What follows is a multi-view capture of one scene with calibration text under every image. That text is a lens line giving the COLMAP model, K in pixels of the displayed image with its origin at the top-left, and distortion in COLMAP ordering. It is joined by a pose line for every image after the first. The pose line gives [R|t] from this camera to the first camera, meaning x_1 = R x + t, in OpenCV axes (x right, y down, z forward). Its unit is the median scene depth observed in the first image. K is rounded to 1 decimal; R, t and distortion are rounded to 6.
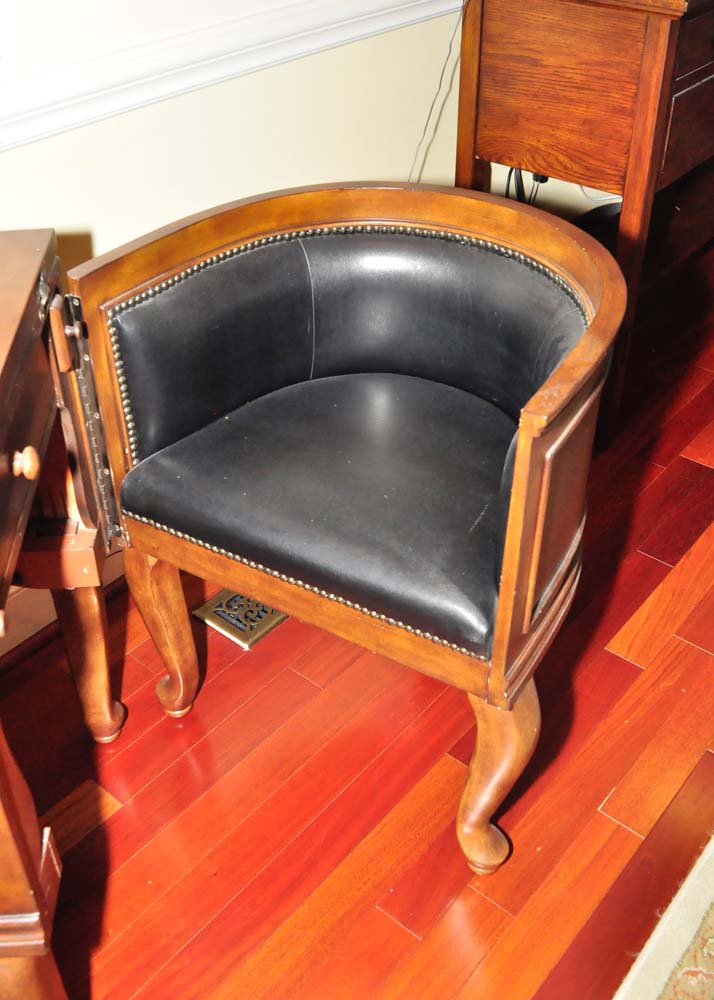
lens RADIAL K [[1022.3, 0, 361.4], [0, 1022.3, 496.1], [0, 0, 1]] dist [-0.002716, 0.000000]
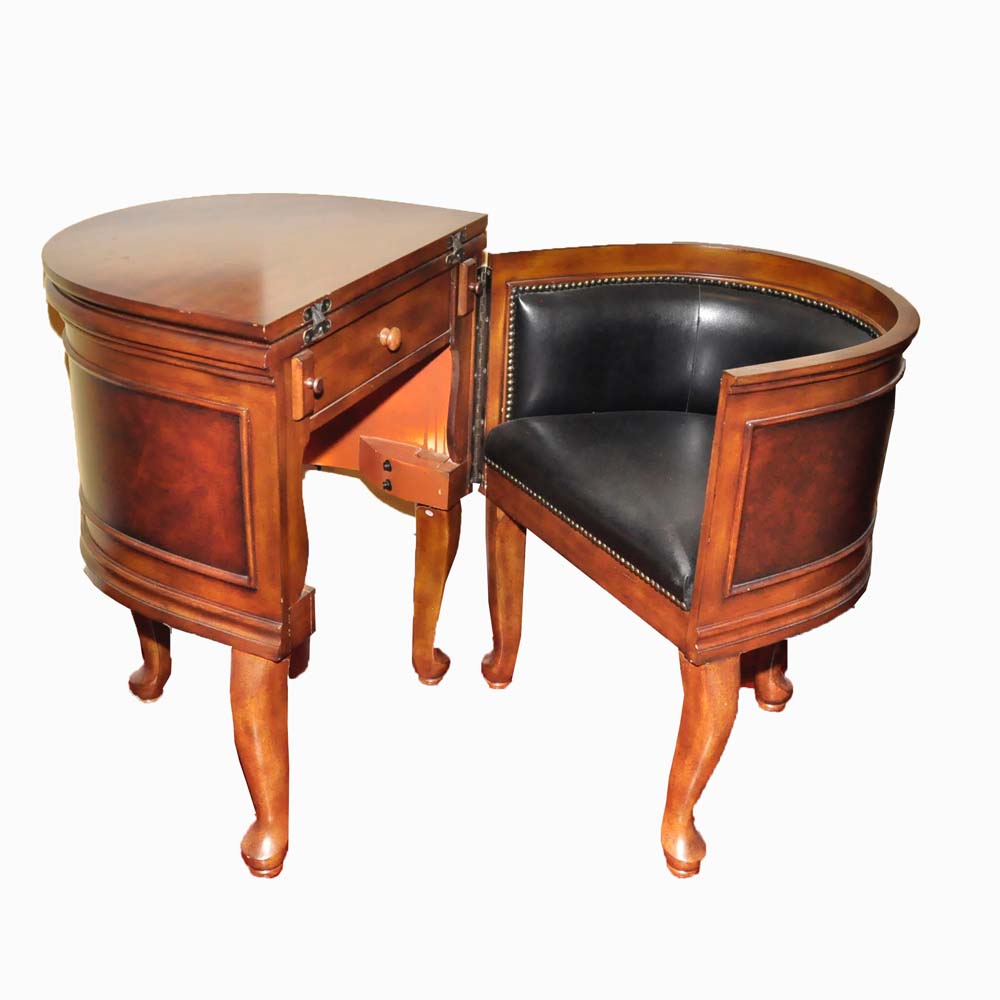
lens RADIAL K [[1347.6, 0, 500.4], [0, 1347.6, 505.4], [0, 0, 1]] dist [-0.049624, 0.000000]
pose [[0.871754, 0.248321, -0.422351, 0.492369], [-0.334023, 0.931876, -0.141545, 0.300815], [0.358431, 0.264468, 0.895312, -0.422395]]
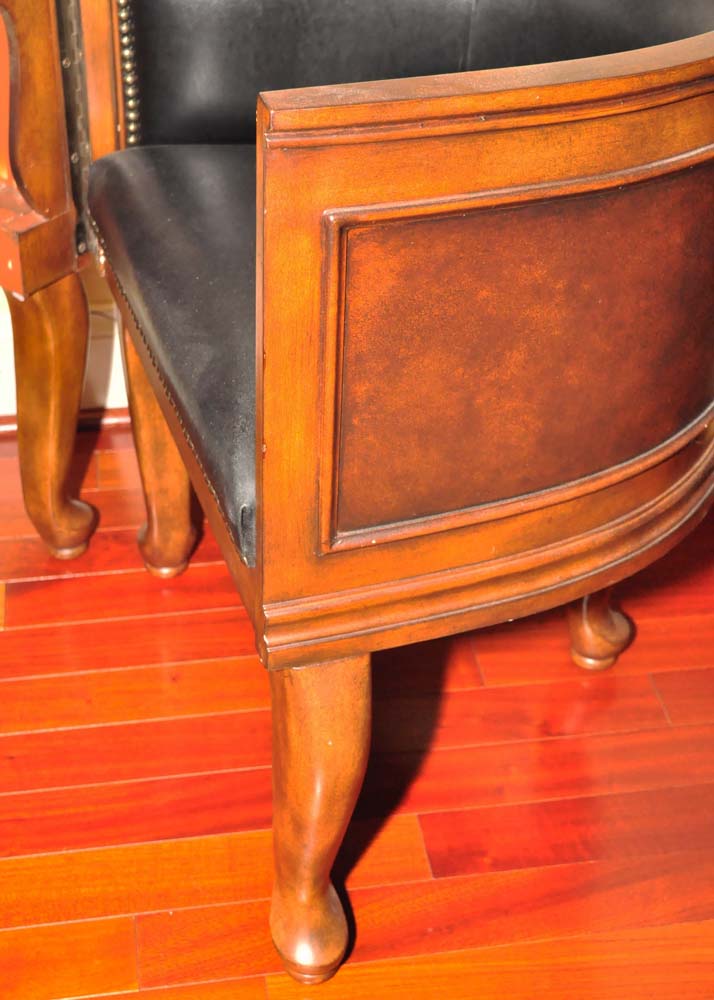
lens RADIAL K [[1489.3, 0, 357.0], [0, 1489.3, 498.5], [0, 0, 1]] dist [-0.003798, 0.000000]
pose [[0.758751, 0.417094, -0.500330, 0.520143], [-0.421985, 0.899877, 0.110231, 0.002399], [0.496212, 0.127493, 0.858789, 0.256742]]
